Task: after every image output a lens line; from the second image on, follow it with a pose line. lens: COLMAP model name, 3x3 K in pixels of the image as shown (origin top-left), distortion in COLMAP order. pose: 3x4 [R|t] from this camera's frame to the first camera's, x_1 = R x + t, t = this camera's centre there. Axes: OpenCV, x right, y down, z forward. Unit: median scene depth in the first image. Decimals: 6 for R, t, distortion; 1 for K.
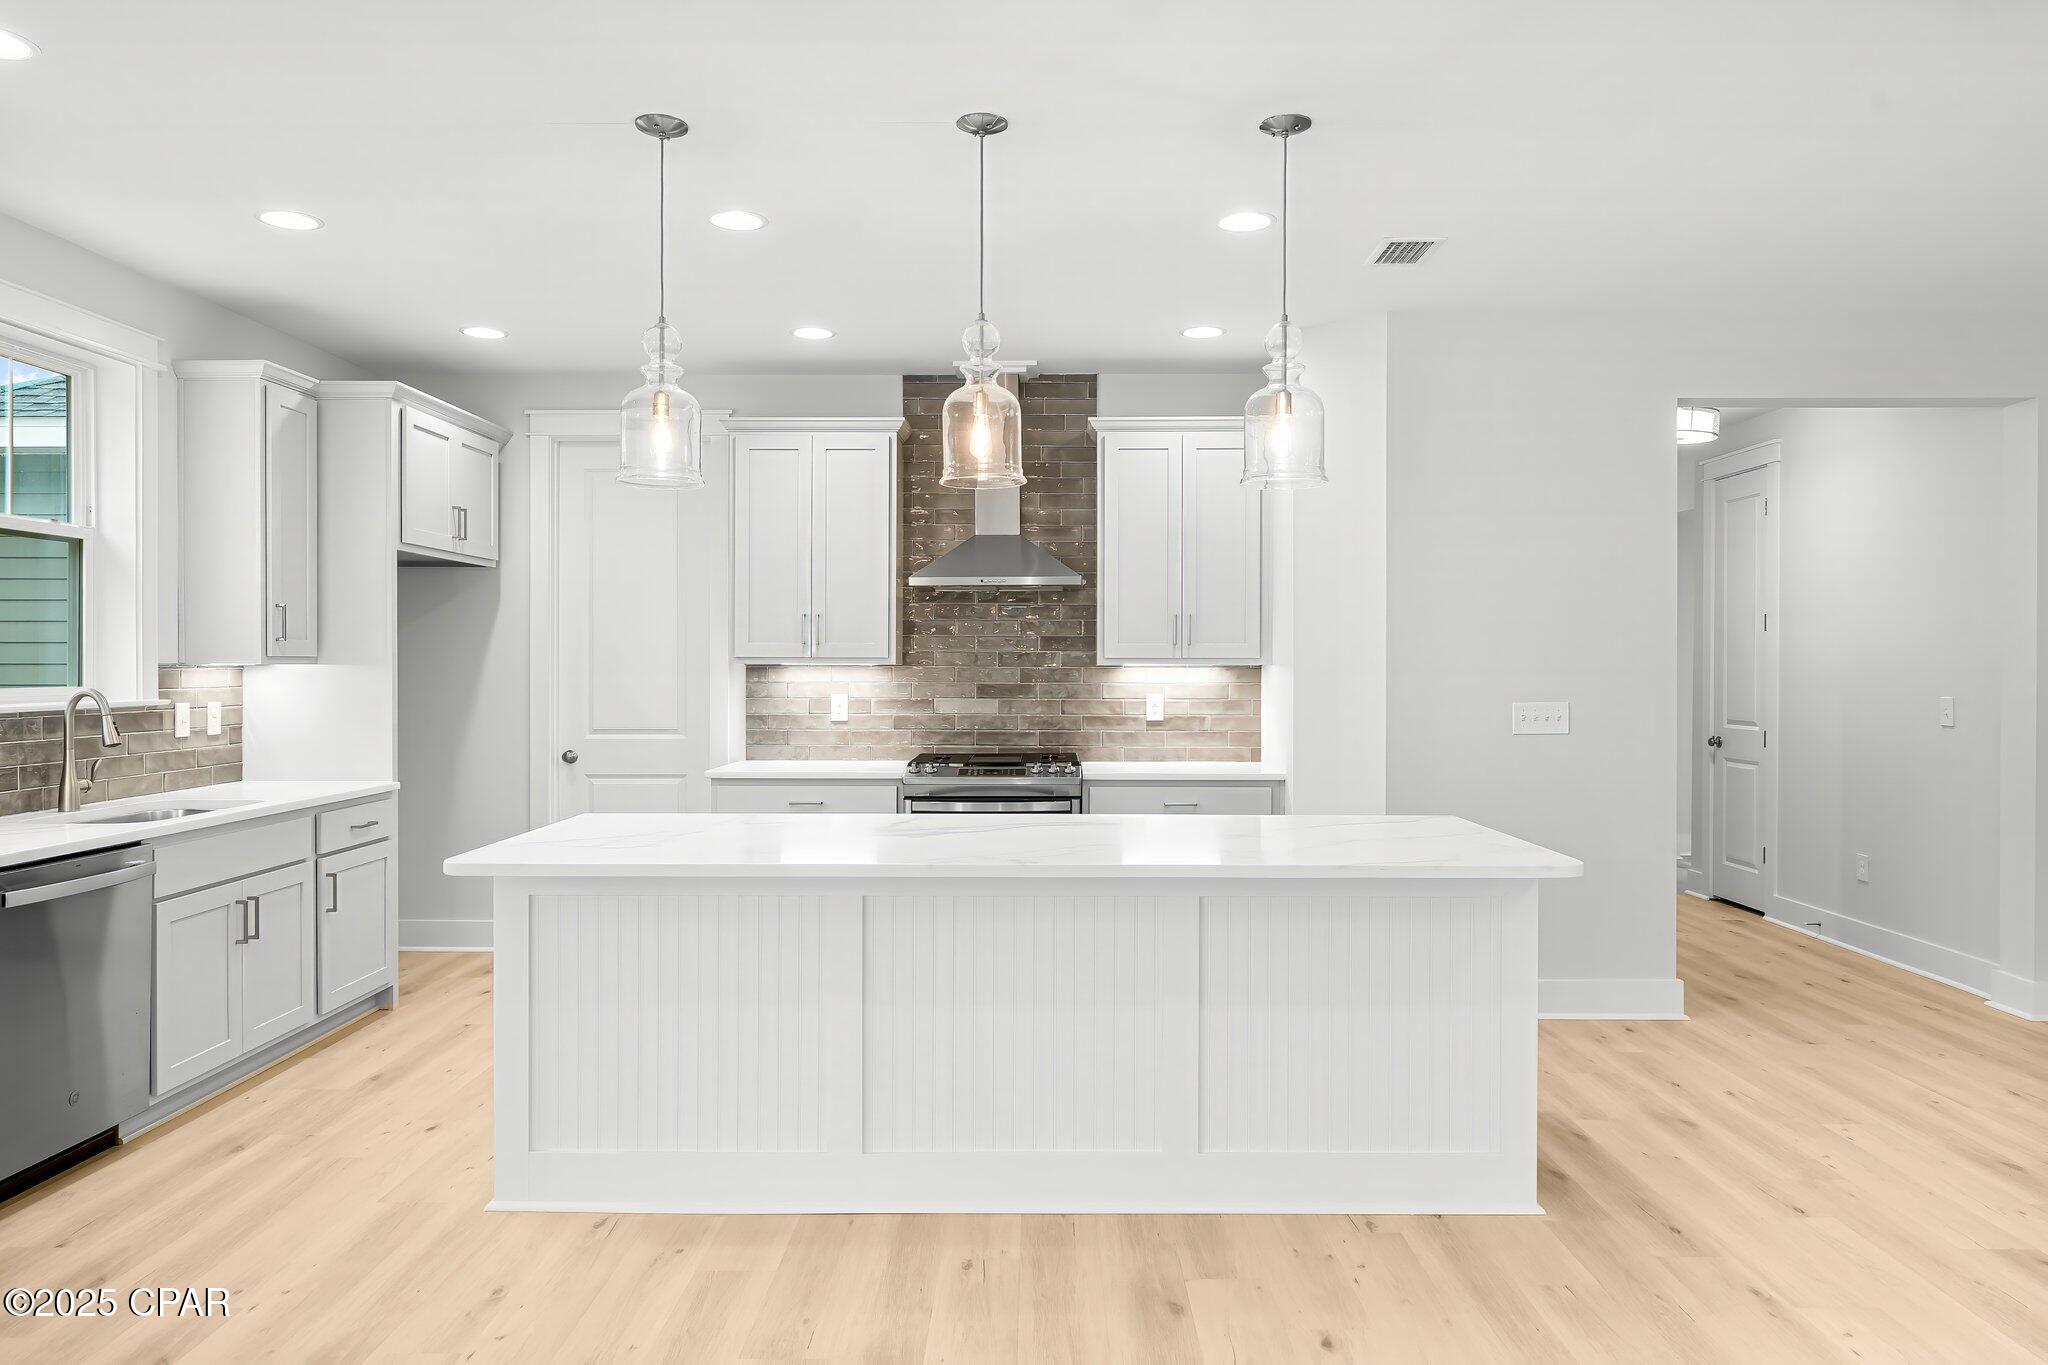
lens RADIAL K [[1378.8, 0, 1022.0], [0, 1378.8, 675.3], [0, 0, 1]] dist [-0.000328, -0.003238]
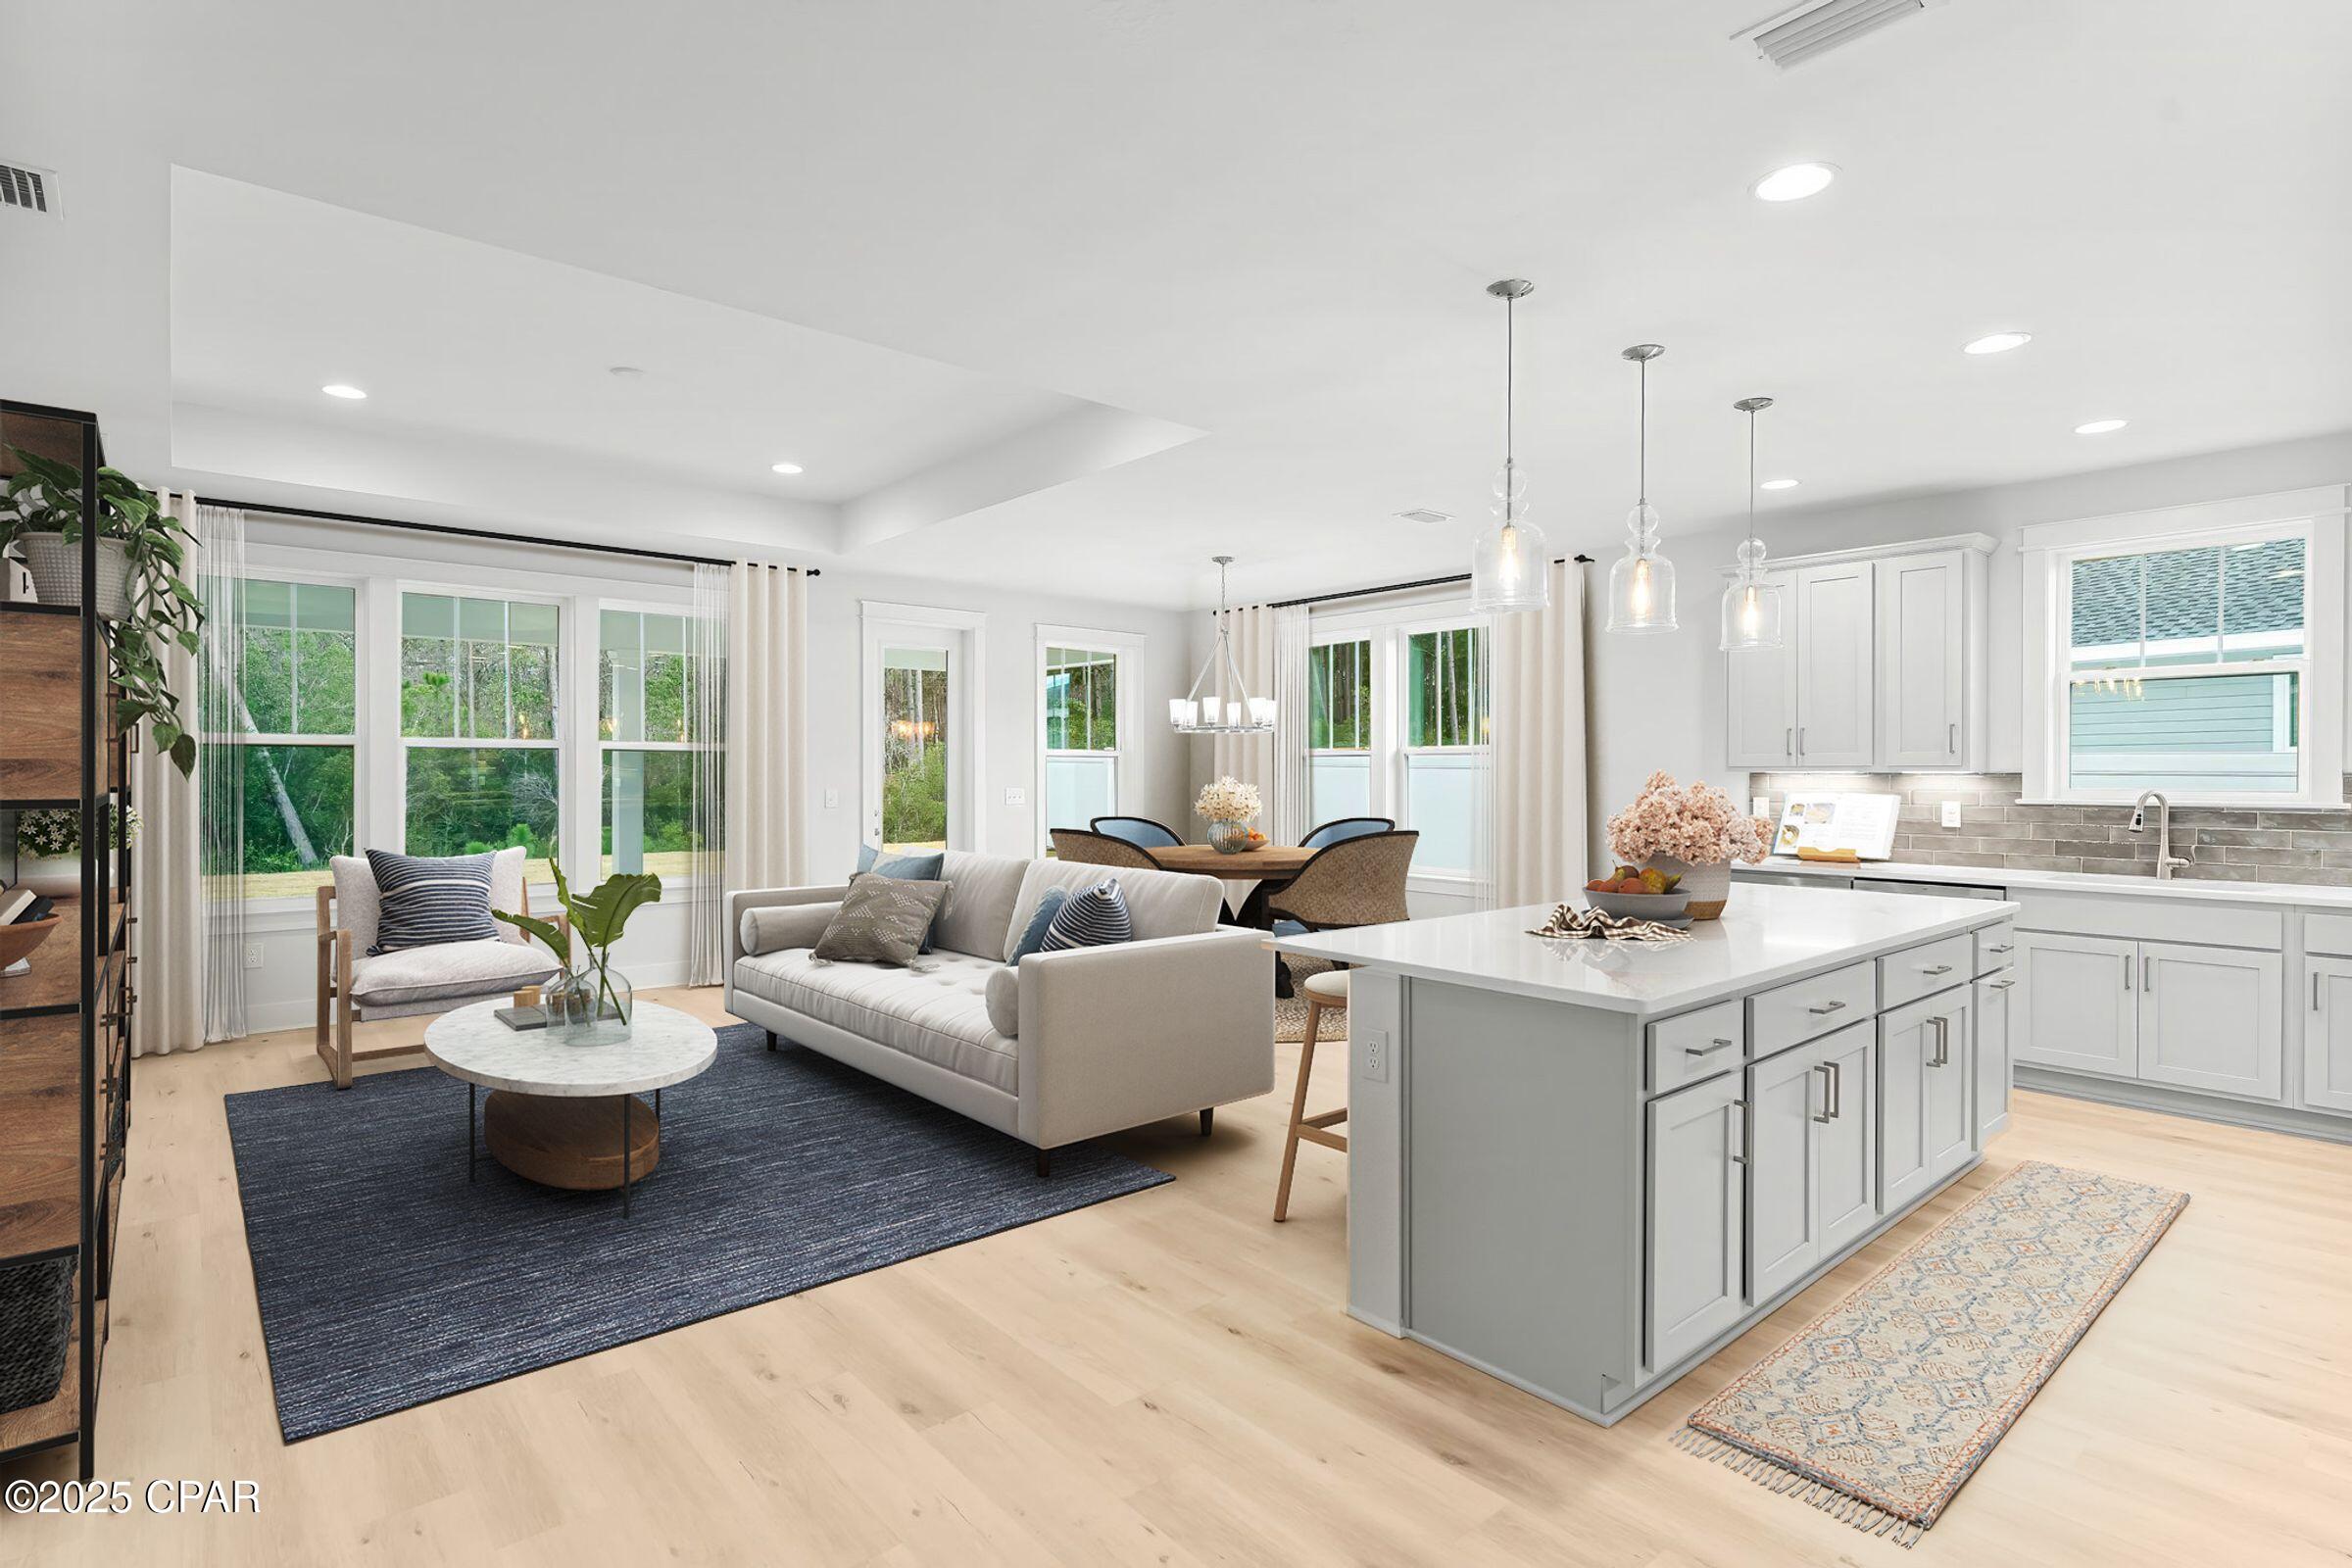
lens RADIAL K [[1155.2, 0, 1179.9], [0, 1155.2, 779.2], [0, 0, 1]] dist [-0.005651, -0.000087]
pose [[-0.748106, 0.001468, -0.663577, 0.588057], [-0.009266, 0.999877, 0.012659, -0.004785], [0.663514, 0.015619, -0.748001, 0.884776]]
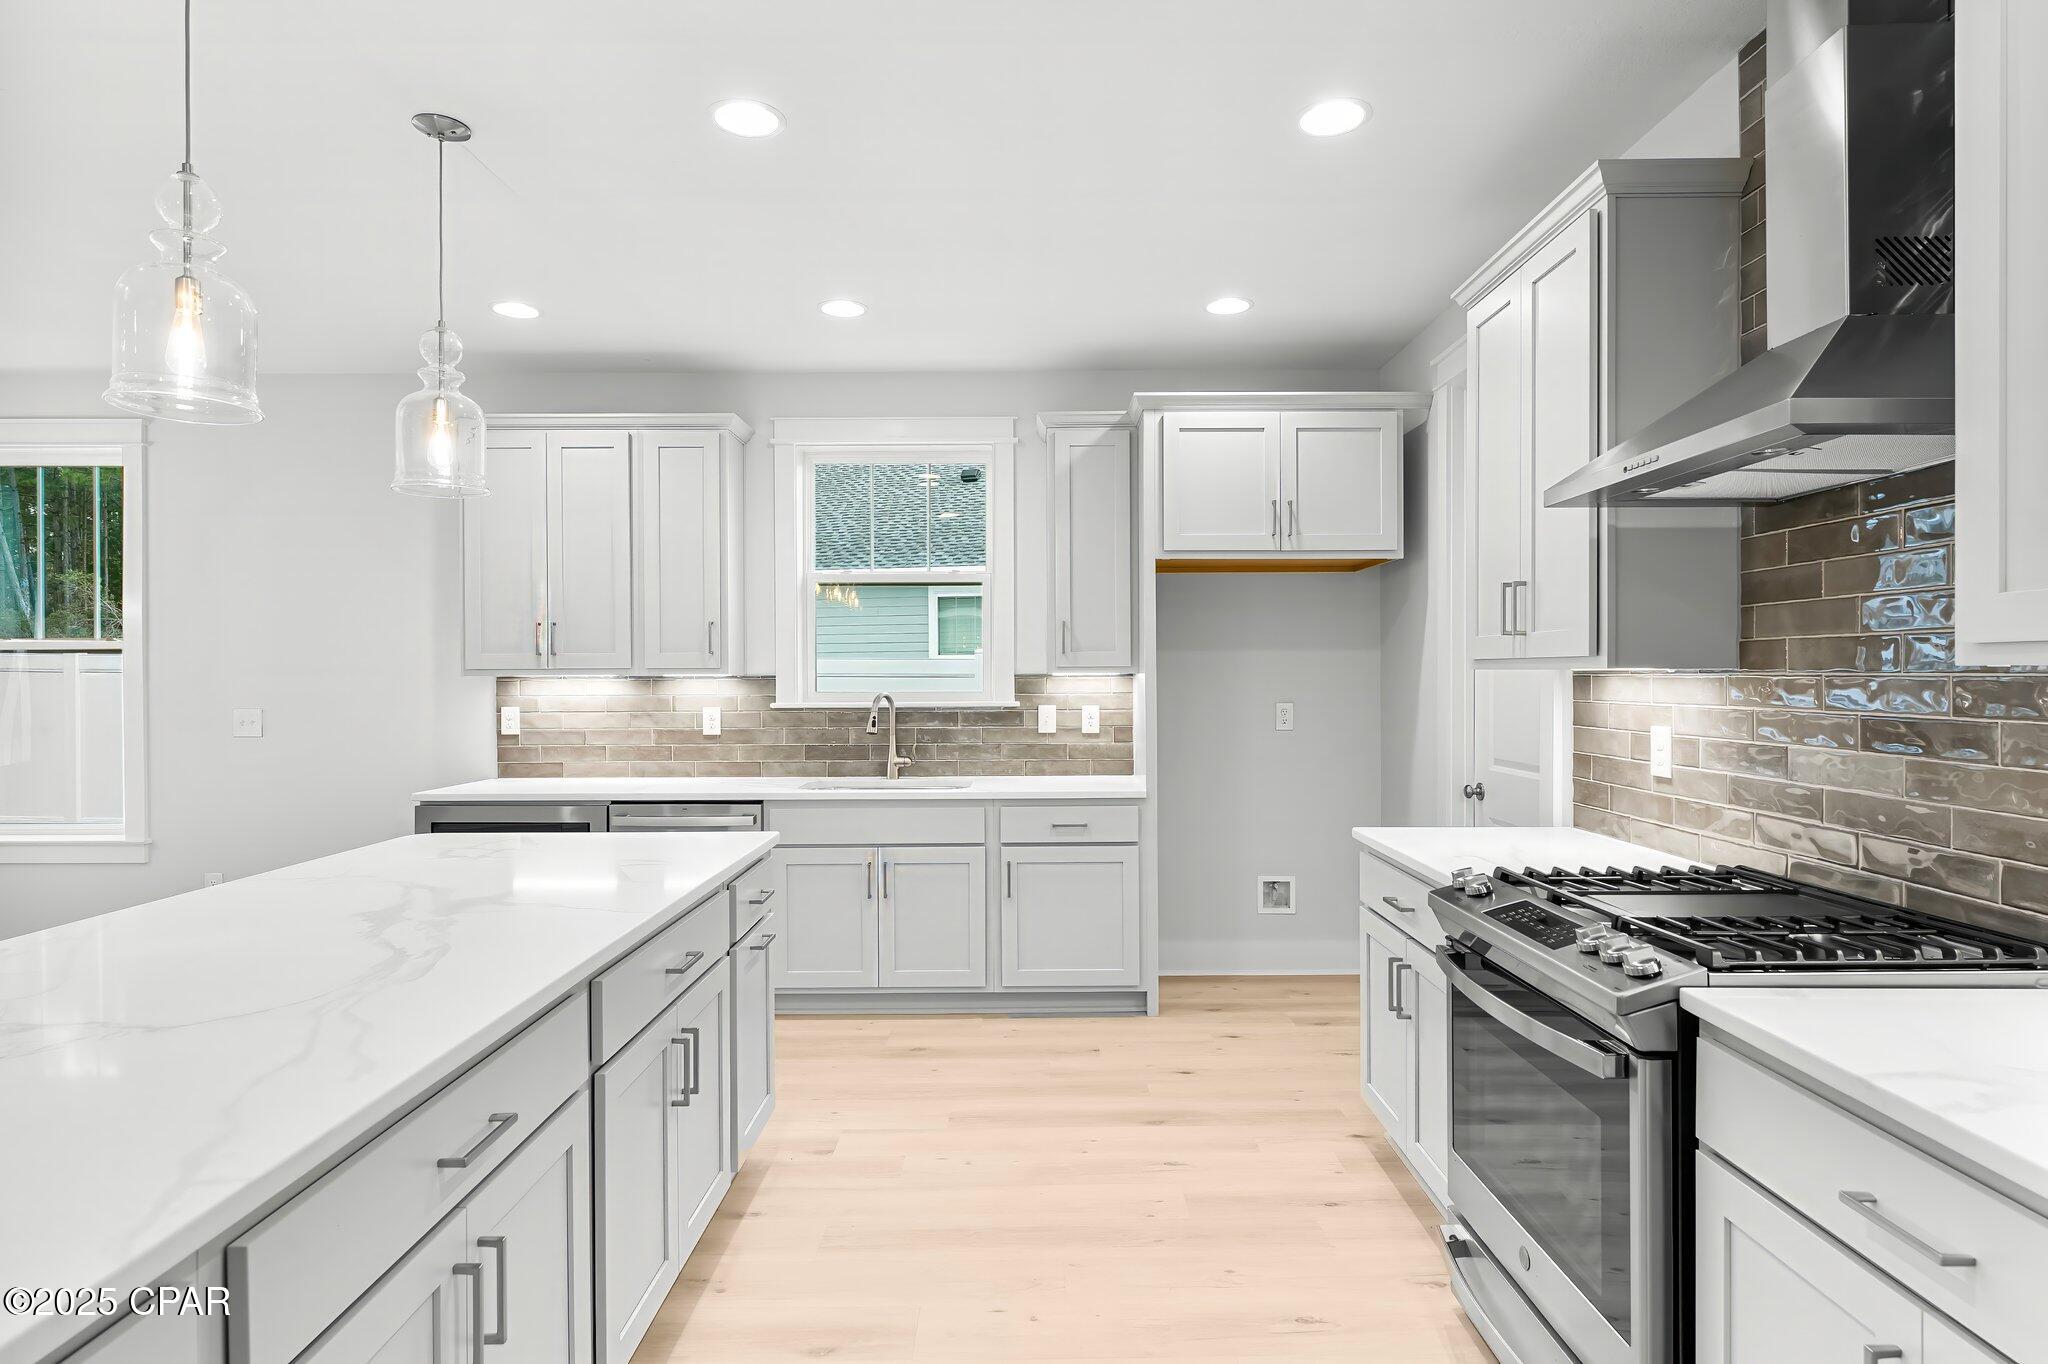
lens RADIAL K [[1092.5, 0, 1020.7], [0, 1092.5, 681.4], [0, 0, 1]] dist [-0.004425, 0.003874]
pose [[0.011992, 0.004741, -0.999917, 0.309620], [-0.005339, 0.999975, 0.004678, -0.004877], [0.999914, 0.005283, 0.012017, 0.819899]]
